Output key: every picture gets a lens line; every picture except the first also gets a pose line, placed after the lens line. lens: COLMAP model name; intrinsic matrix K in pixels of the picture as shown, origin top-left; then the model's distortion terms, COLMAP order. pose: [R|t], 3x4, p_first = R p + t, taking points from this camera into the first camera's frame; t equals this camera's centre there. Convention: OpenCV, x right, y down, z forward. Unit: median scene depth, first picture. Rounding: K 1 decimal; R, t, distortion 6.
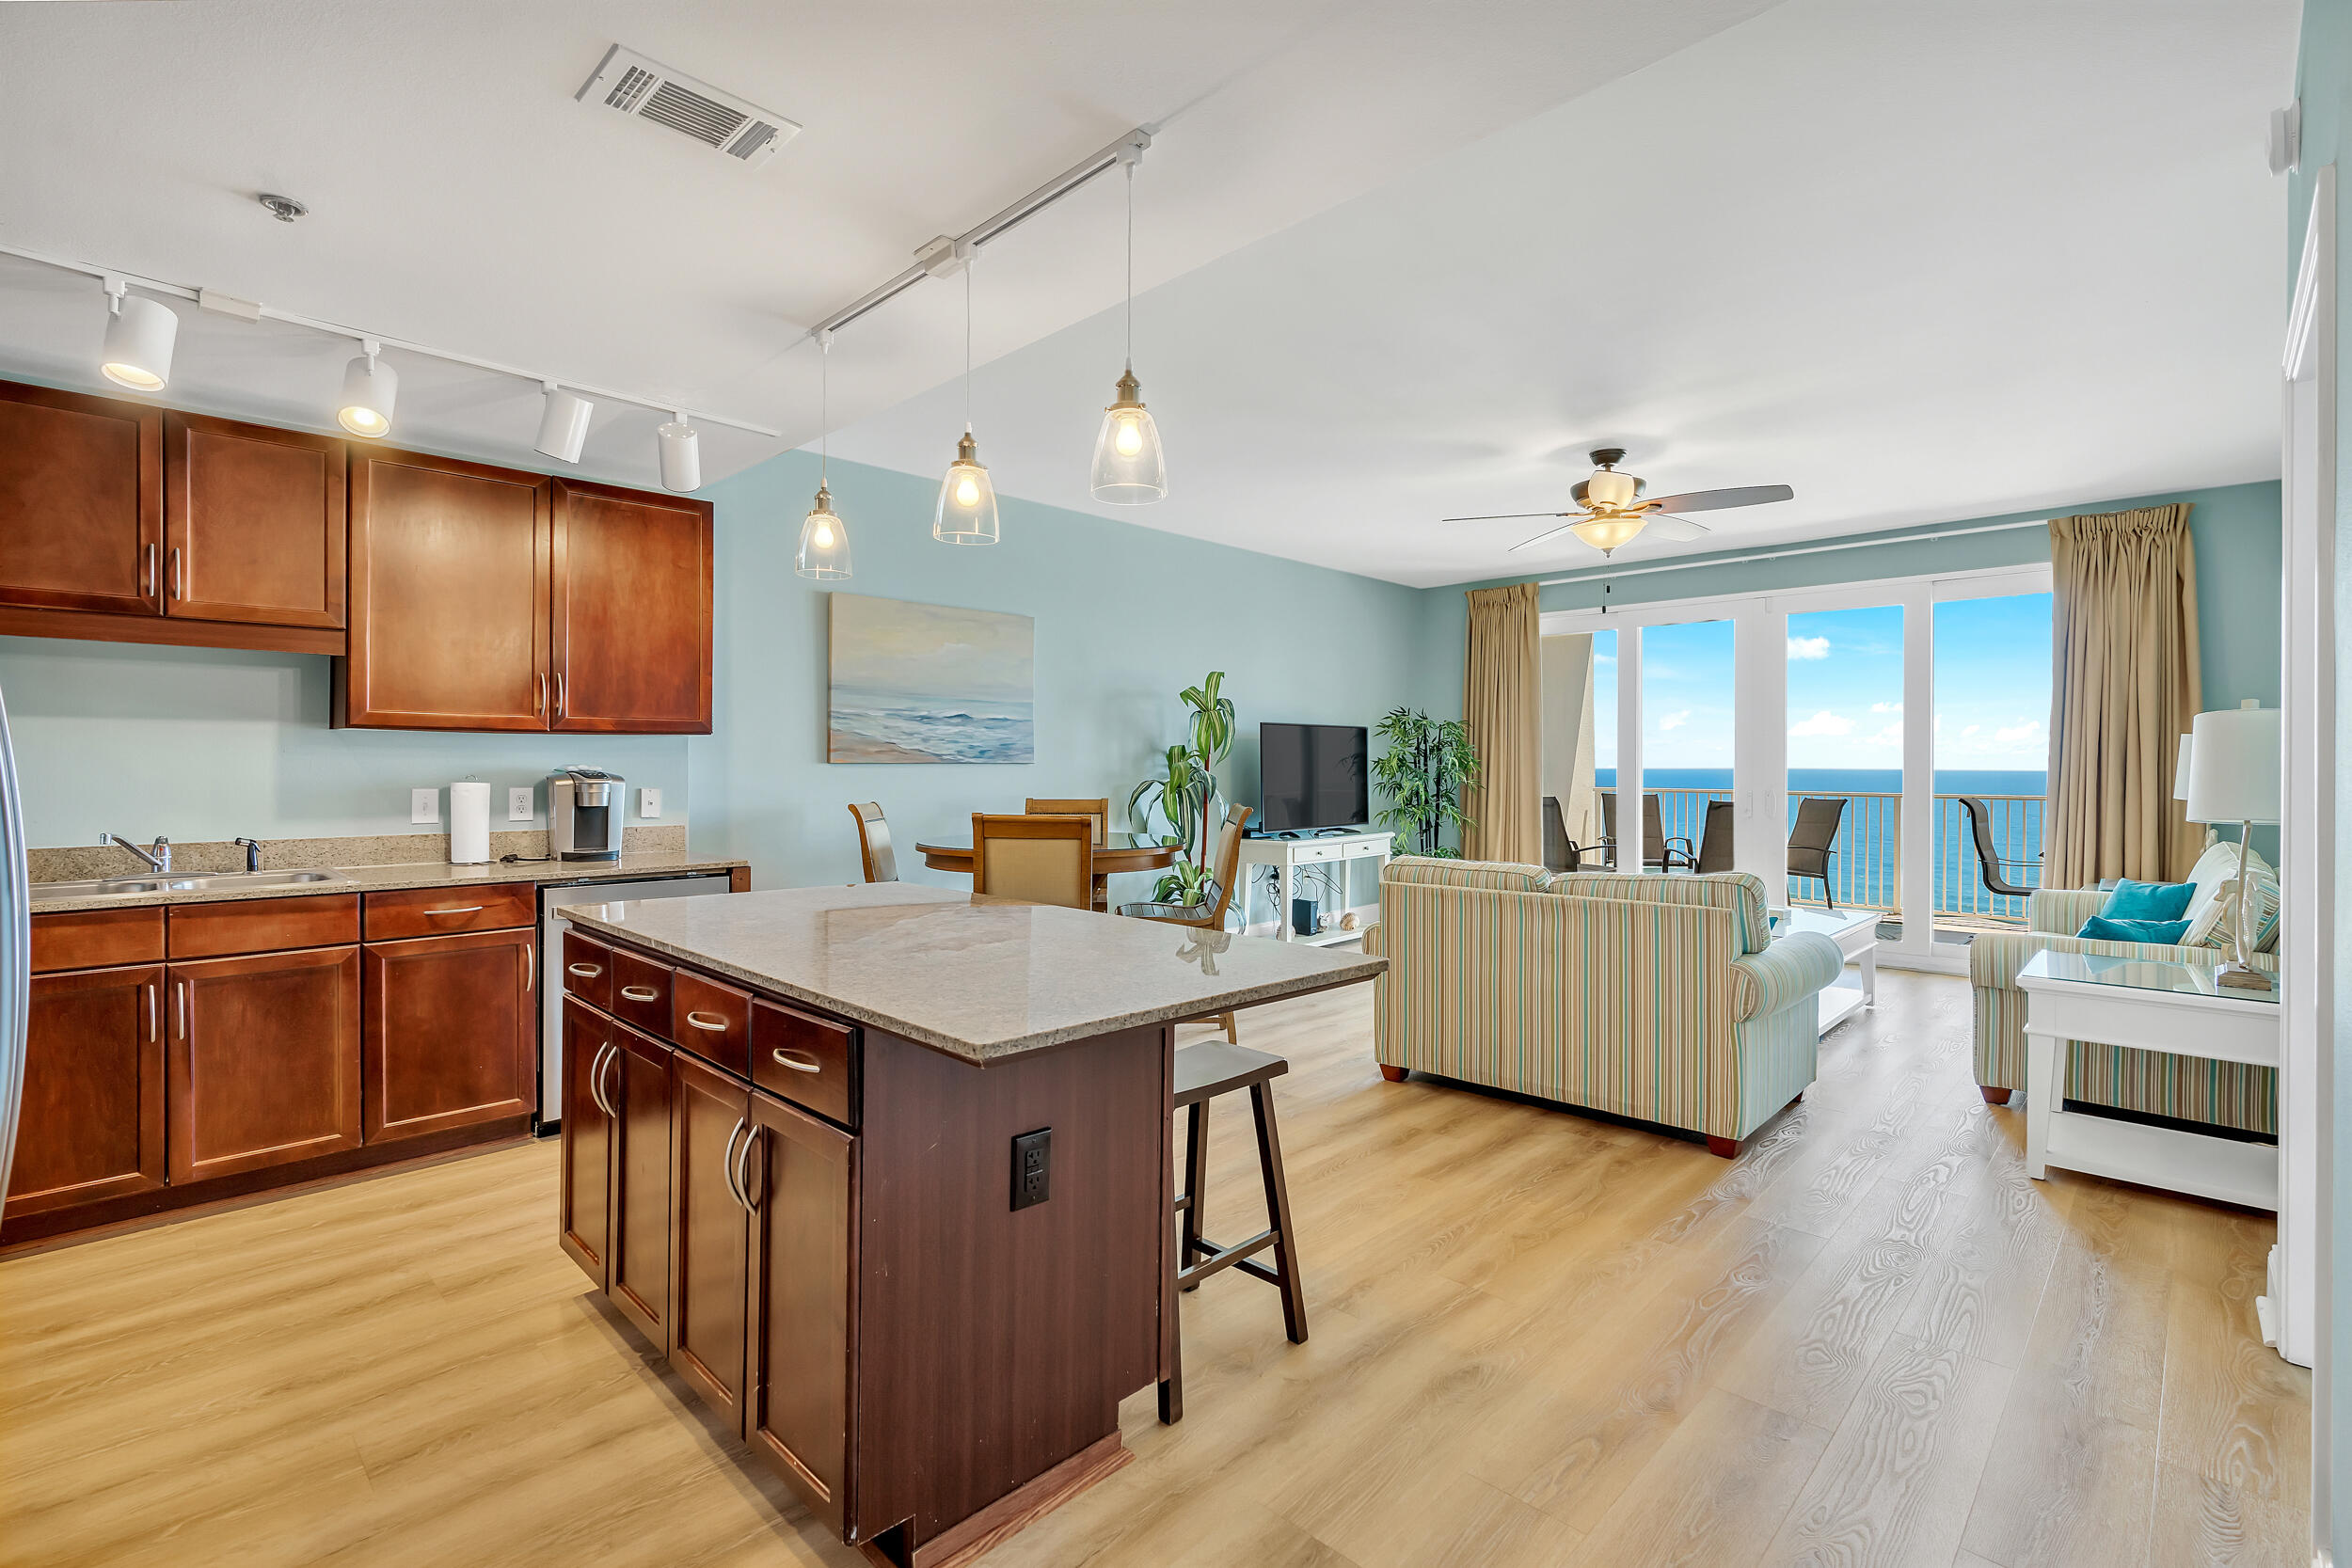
lens RADIAL K [[1063.5, 0, 1181.1], [0, 1063.5, 770.0], [0, 0, 1]] dist [-0.011670, 0.005253]
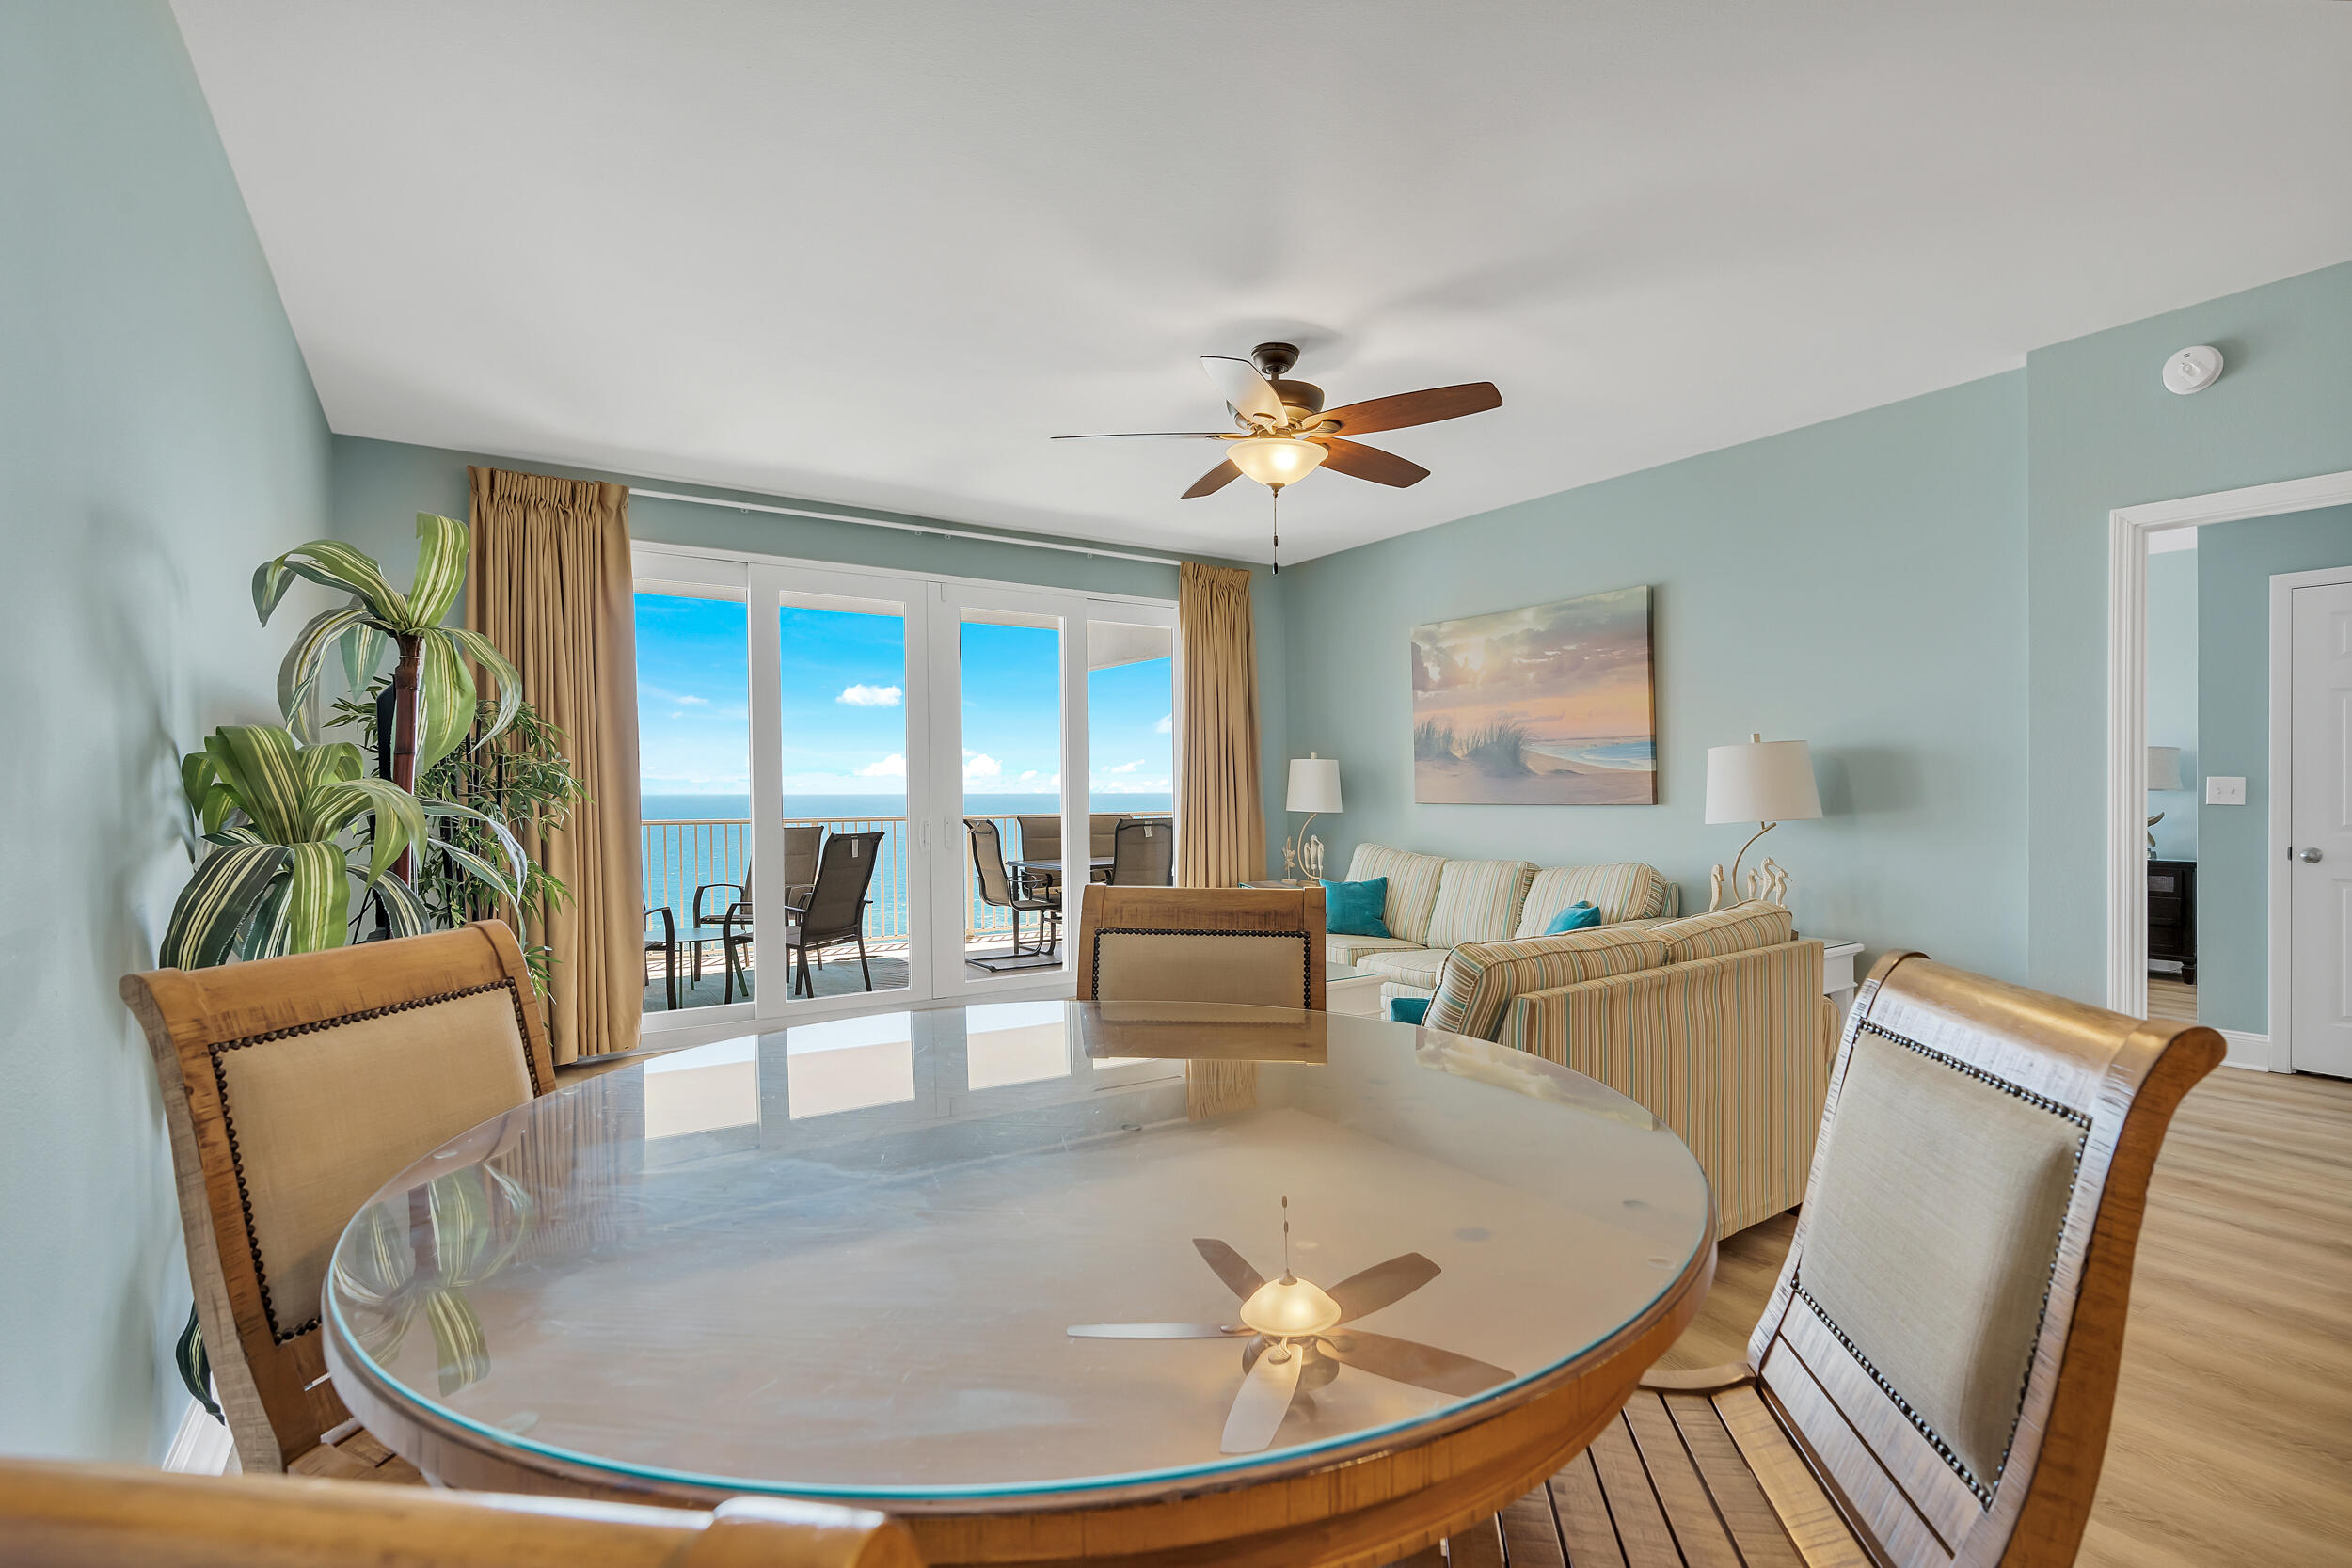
lens RADIAL K [[1063.5, 0, 1179.8], [0, 1063.5, 803.4], [0, 0, 1]] dist [-0.011670, 0.005253]
pose [[0.207329, -0.017474, 0.978115, -0.411444], [0.012029, 0.999810, 0.015312, -0.002933], [-0.978197, 0.008592, 0.207500, 1.172314]]
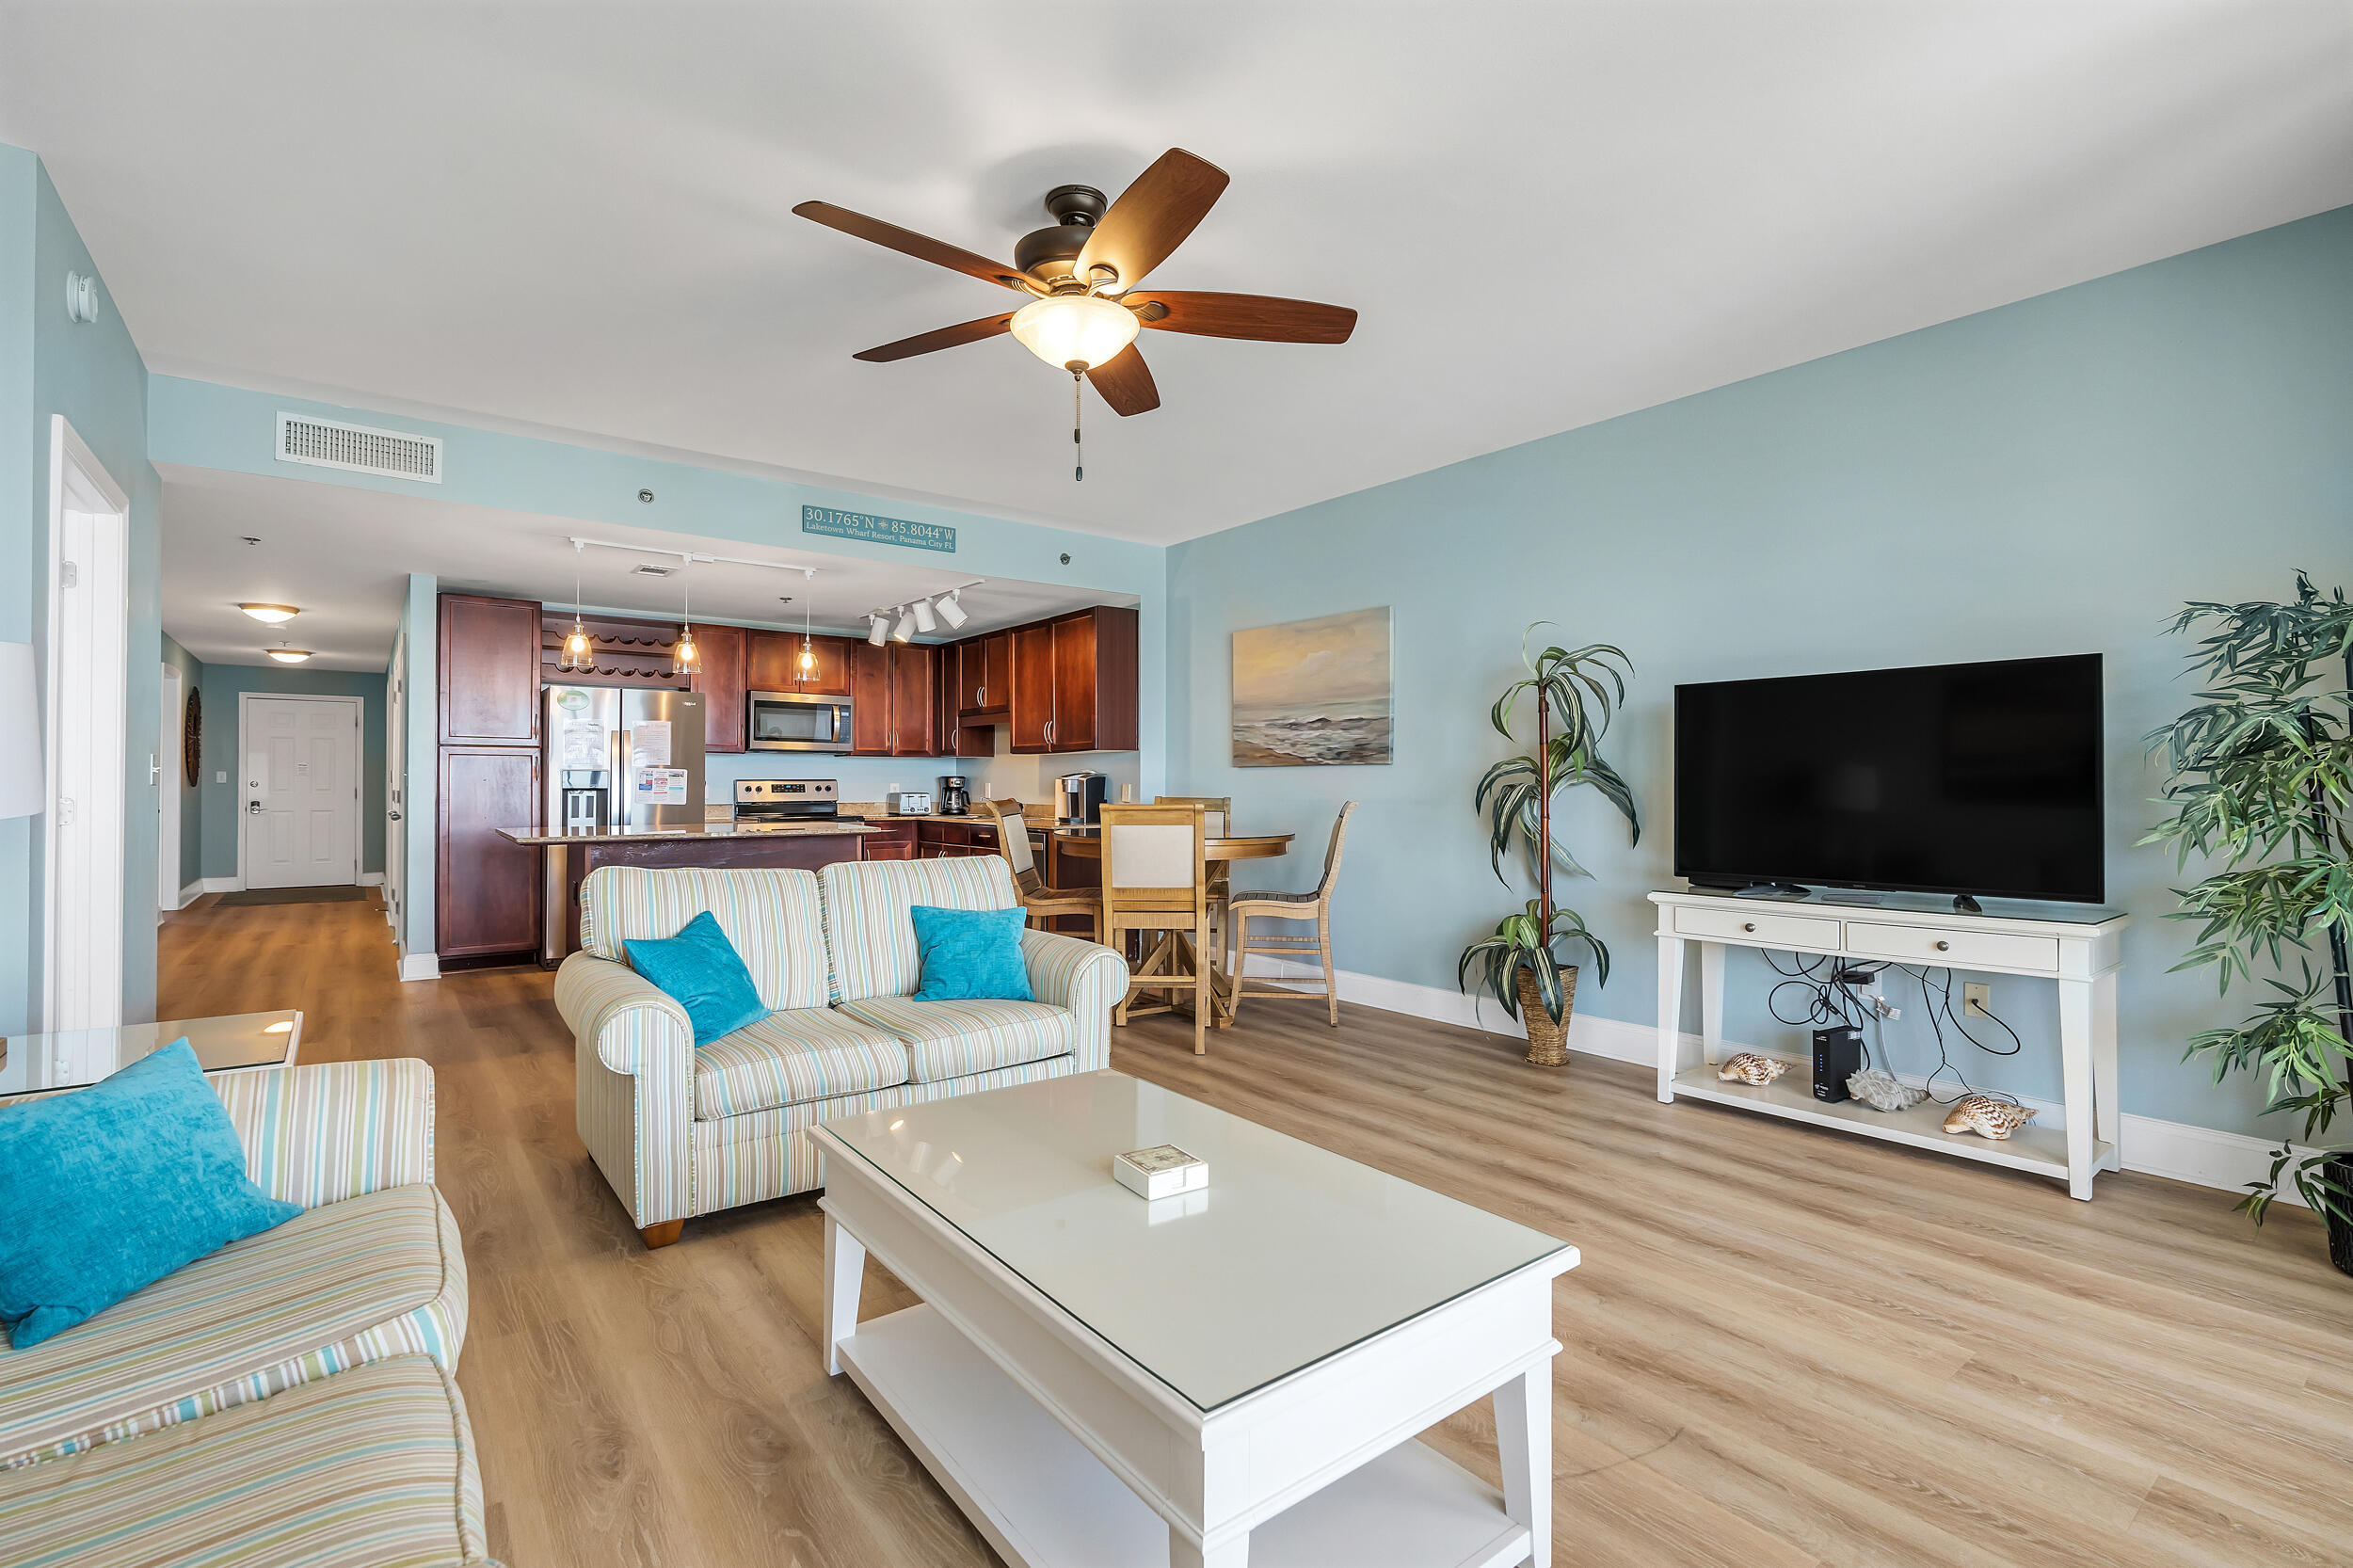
lens RADIAL K [[1064.1, 0, 1136.3], [0, 1064.1, 778.2], [0, 0, 1]] dist [-0.011670, 0.005253]
pose [[-0.166055, -0.009045, -0.986075, 1.226397], [-0.009017, 0.999930, -0.007654, 0.022973], [0.986075, 0.007621, -0.166125, 1.432820]]
